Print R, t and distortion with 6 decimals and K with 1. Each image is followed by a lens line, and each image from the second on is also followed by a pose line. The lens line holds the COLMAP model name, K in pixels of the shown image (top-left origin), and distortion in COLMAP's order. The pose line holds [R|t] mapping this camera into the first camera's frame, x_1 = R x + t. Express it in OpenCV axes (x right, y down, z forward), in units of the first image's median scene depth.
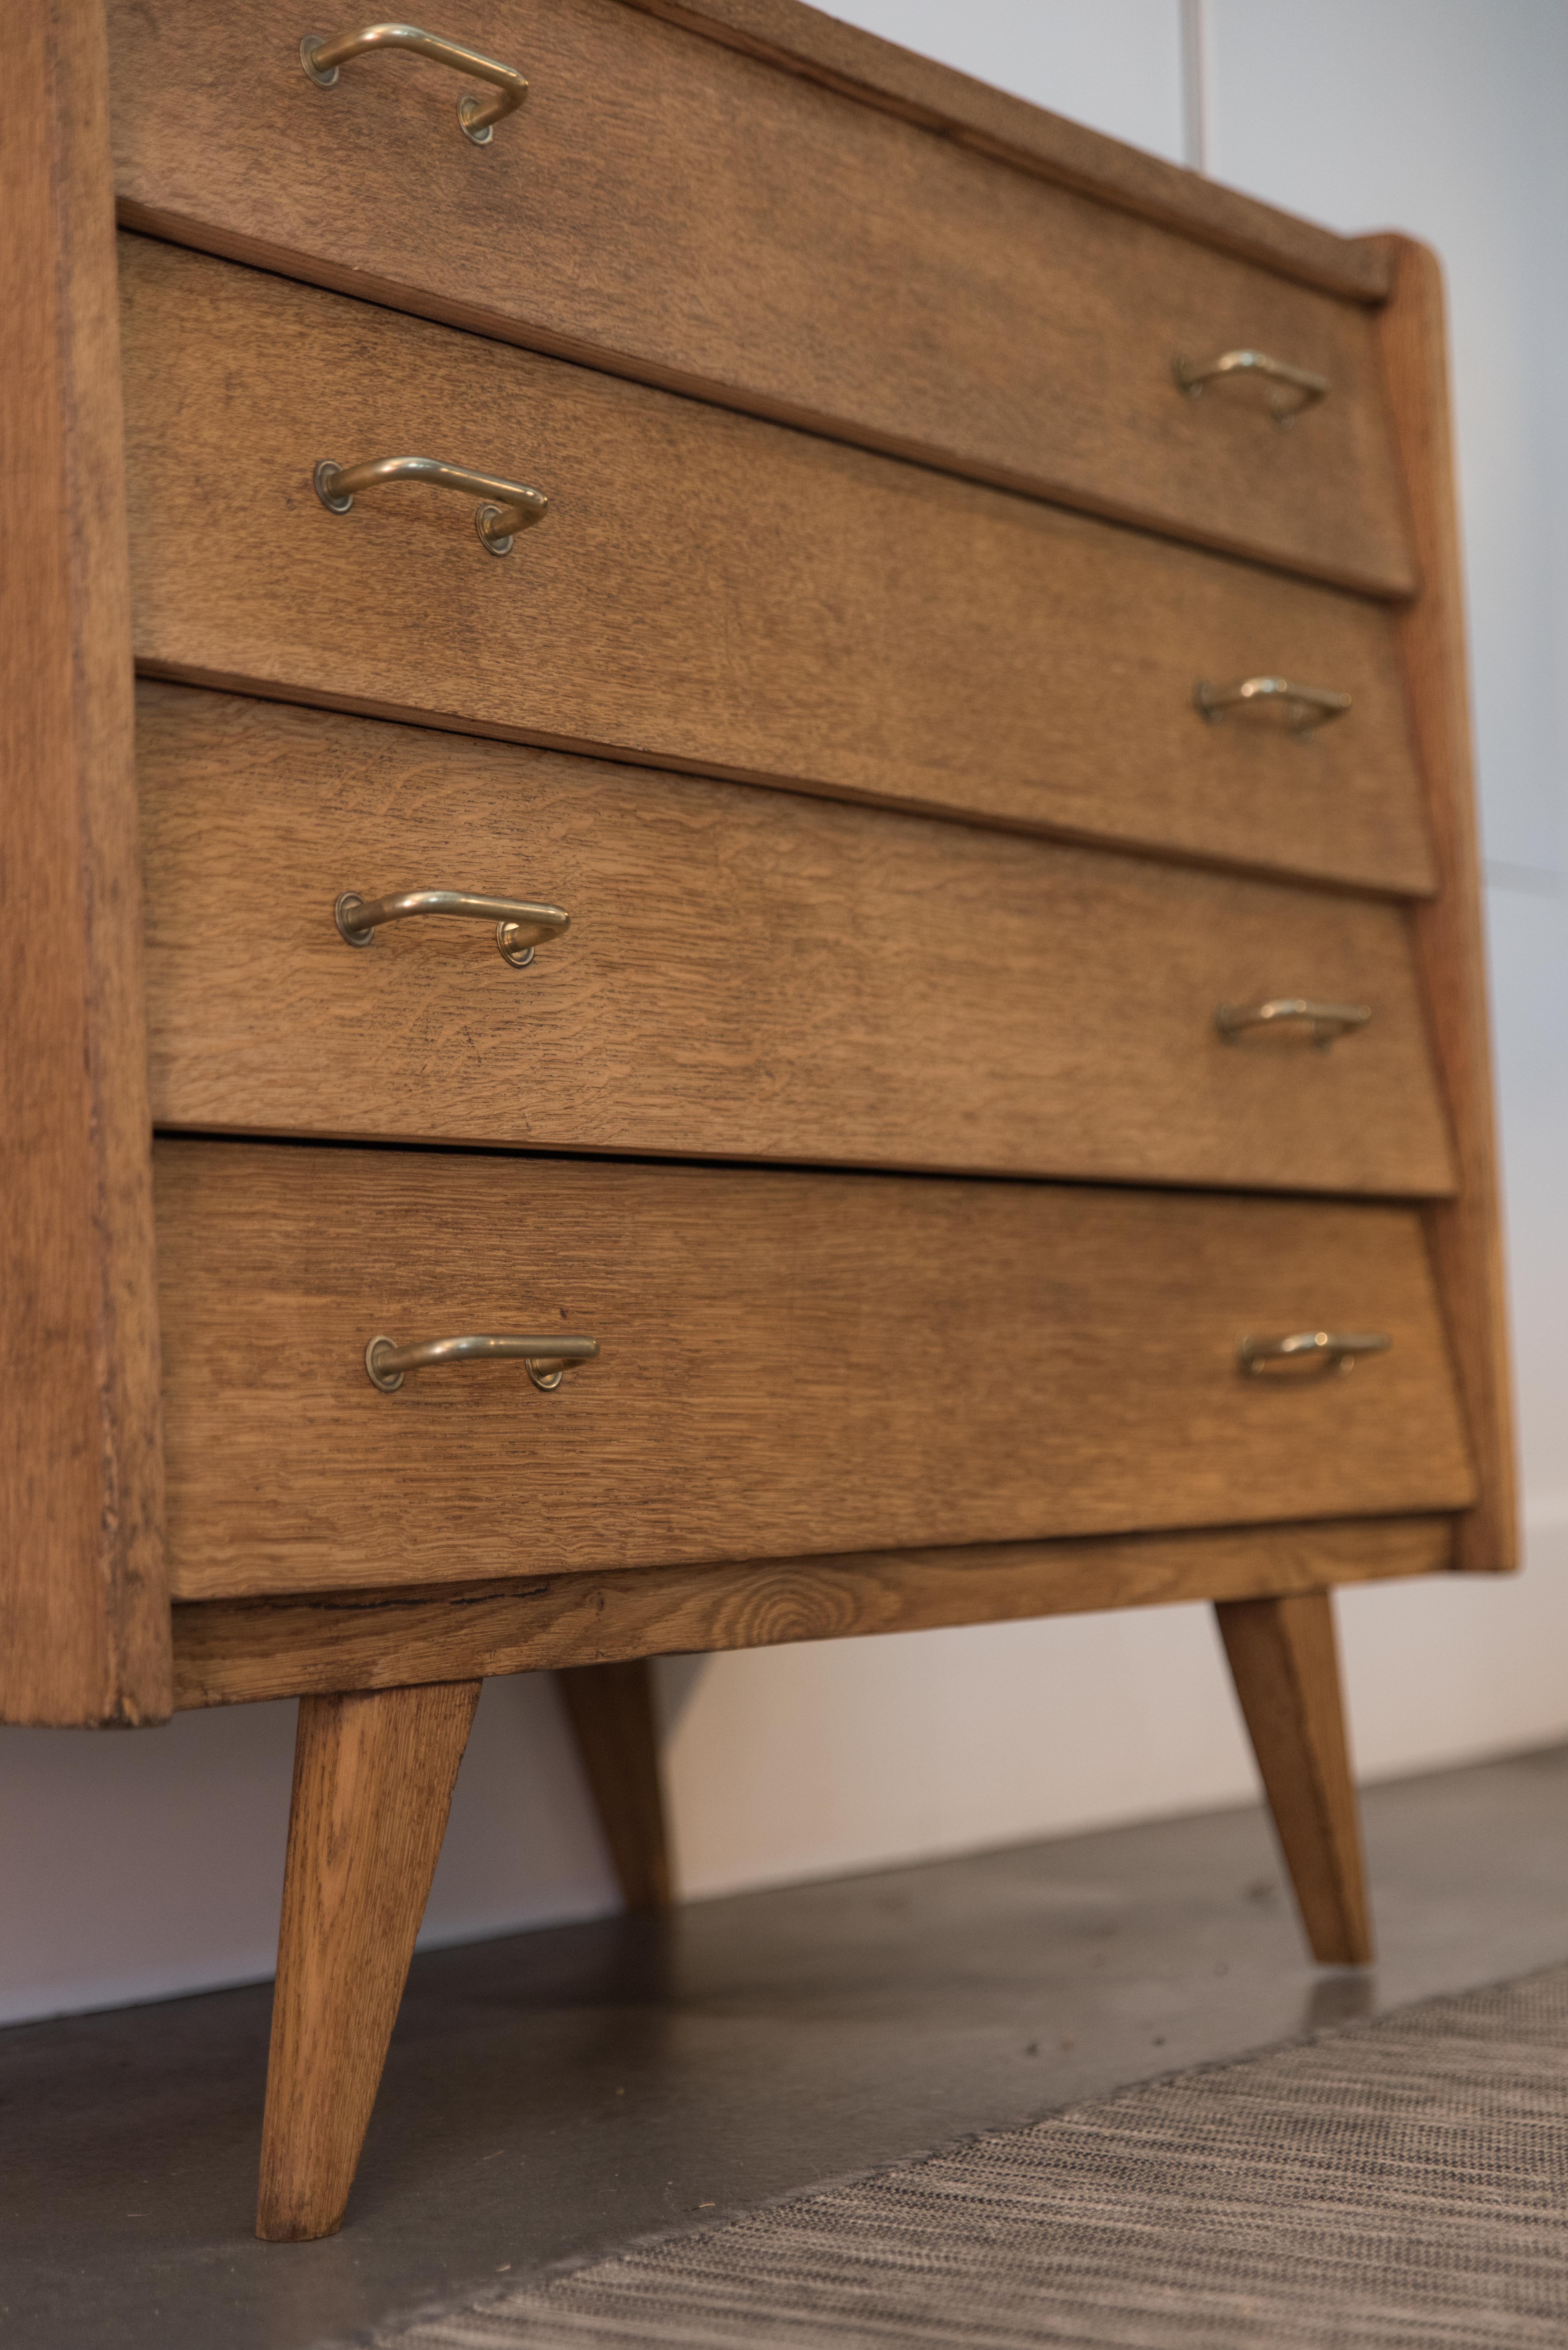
lens RADIAL K [[4286.6, 0, 784.0], [0, 4286.6, 1175.0], [0, 0, 1]] dist [-0.043323, 0.224823]
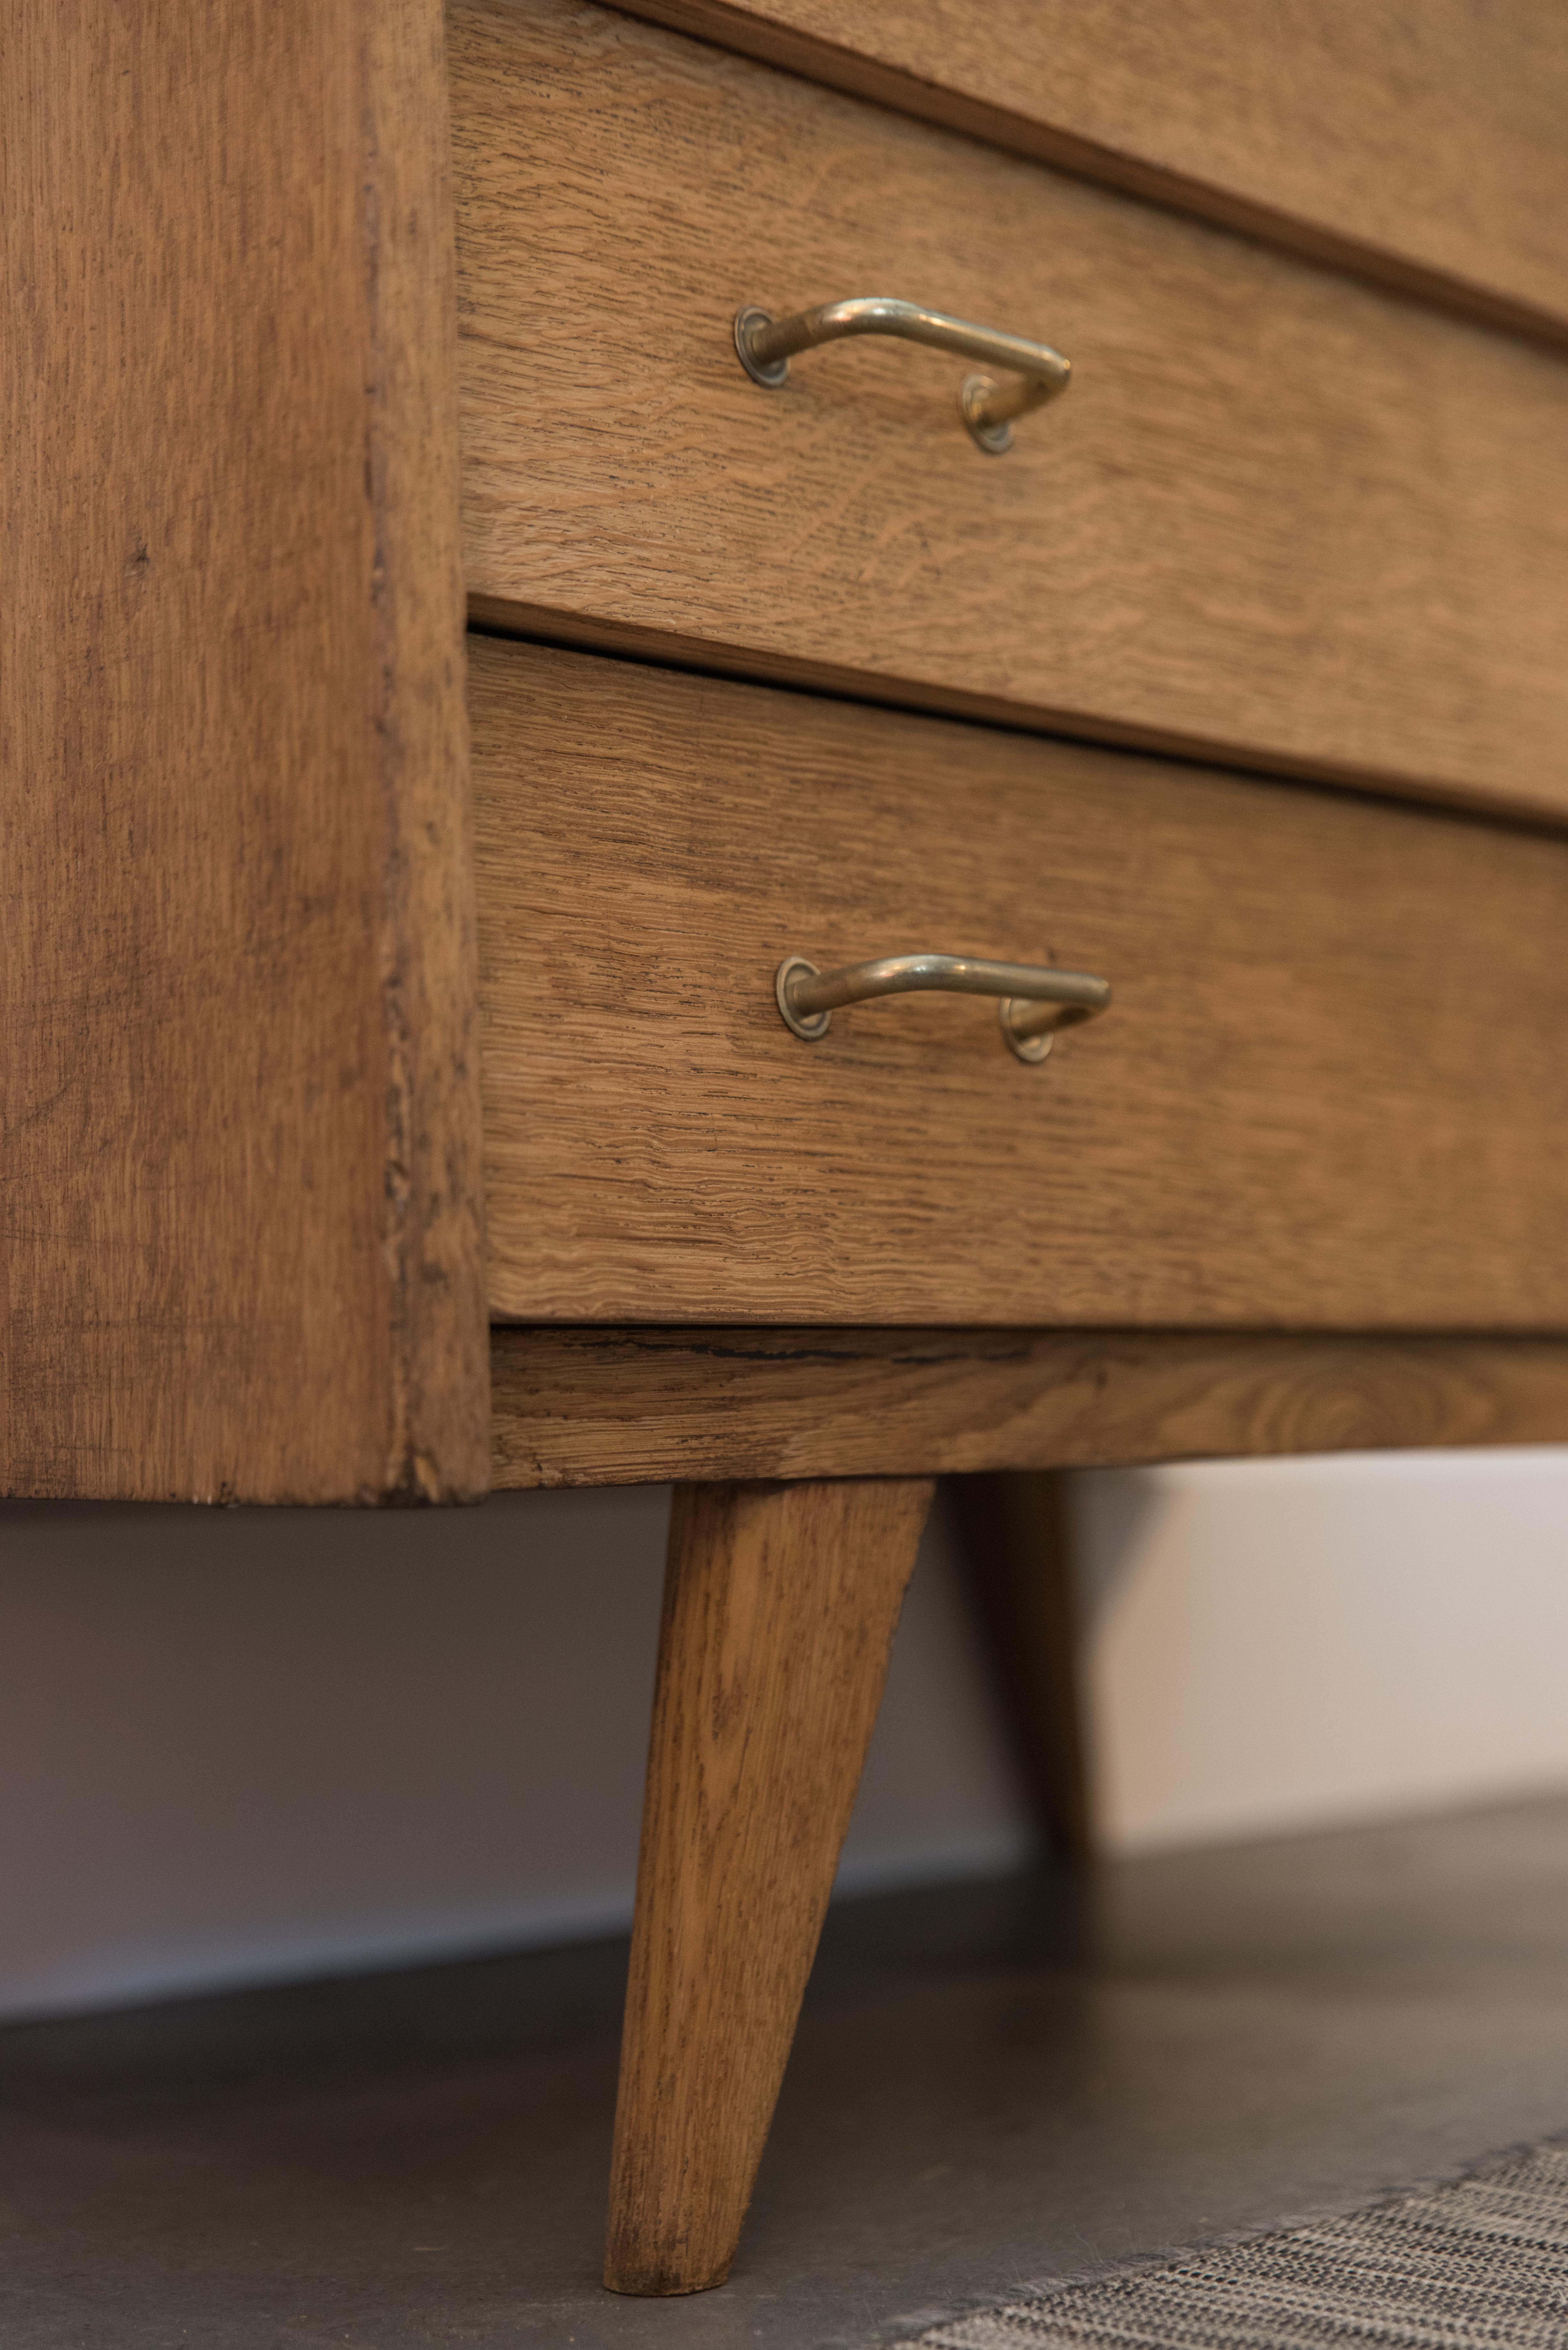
lens RADIAL K [[4353.5, 0, 784.0], [0, 4353.5, 1175.0], [0, 0, 1]] dist [-0.022181, 0.069706]
pose [[0.997721, 0.007830, -0.067015, -0.048085], [-0.007733, 0.999969, 0.001697, 0.068049], [0.067026, -0.001175, 0.997751, 0.303061]]
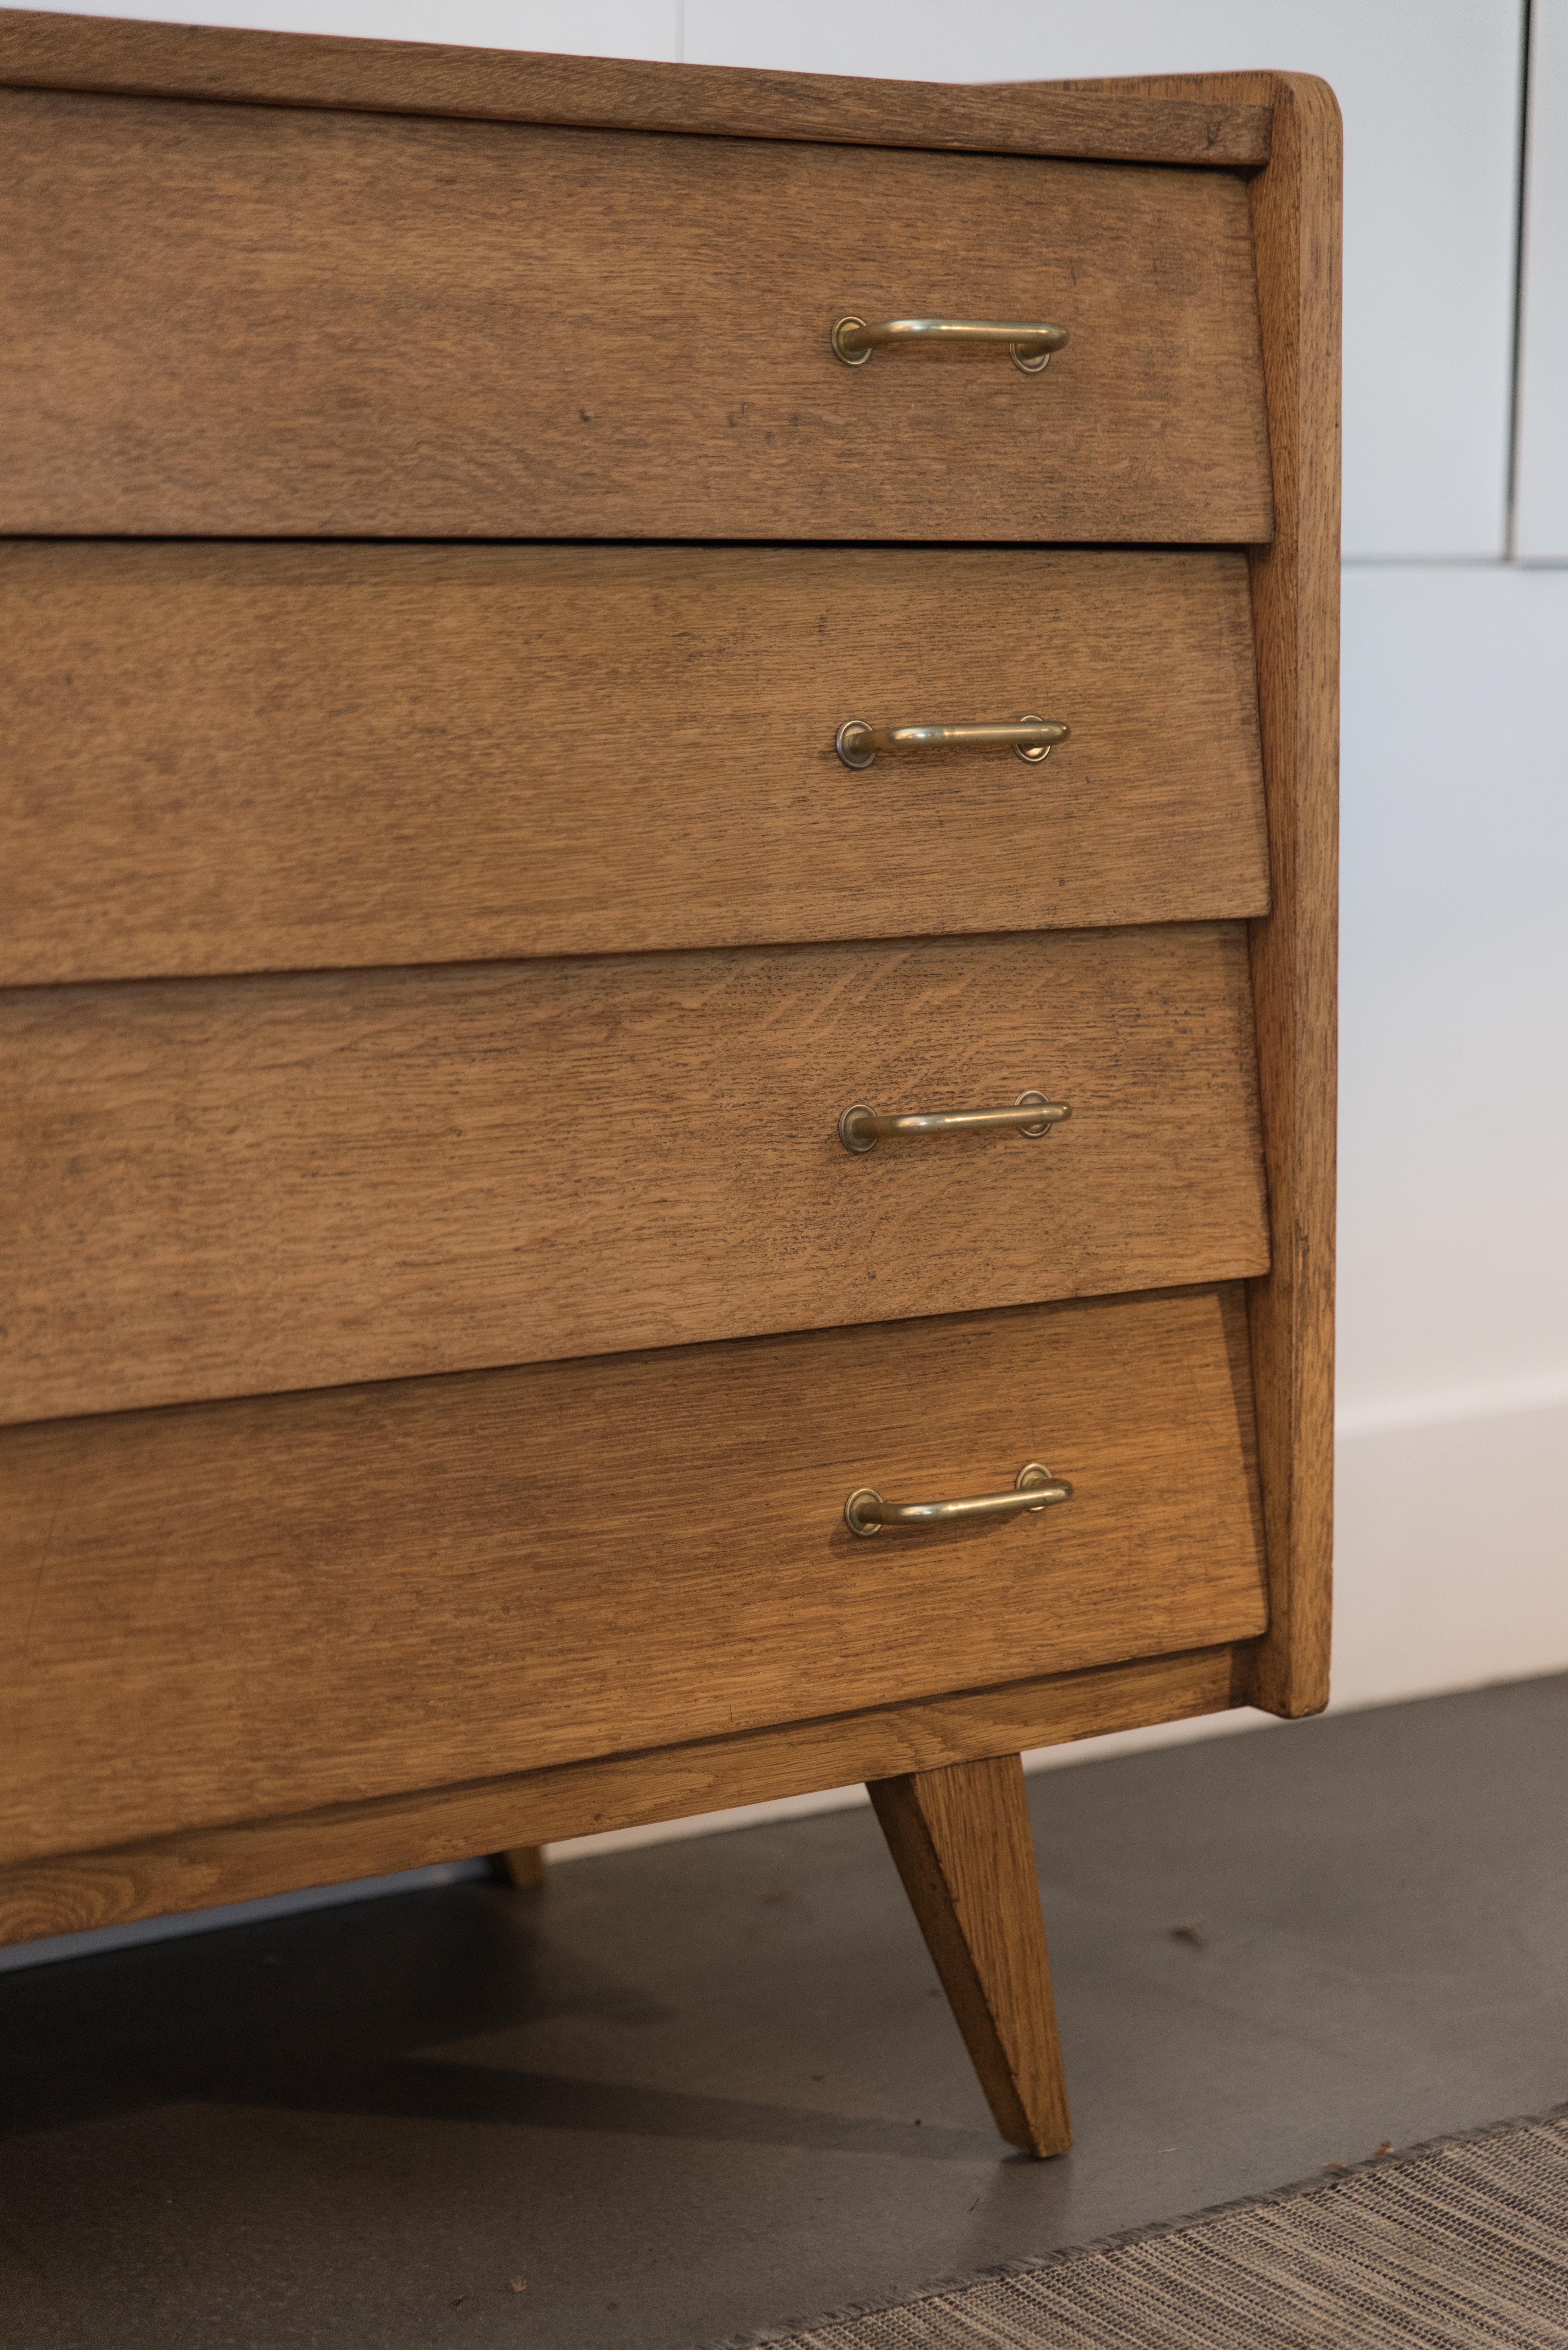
lens RADIAL K [[4522.2, 0, 784.0], [0, 4522.2, 1175.0], [0, 0, 1]] dist [-0.005860, -0.041146]
pose [[0.945550, 0.085169, -0.314137, 0.479168], [-0.018784, 0.977827, 0.208570, -0.274780], [0.324935, -0.191313, 0.926184, 0.213279]]
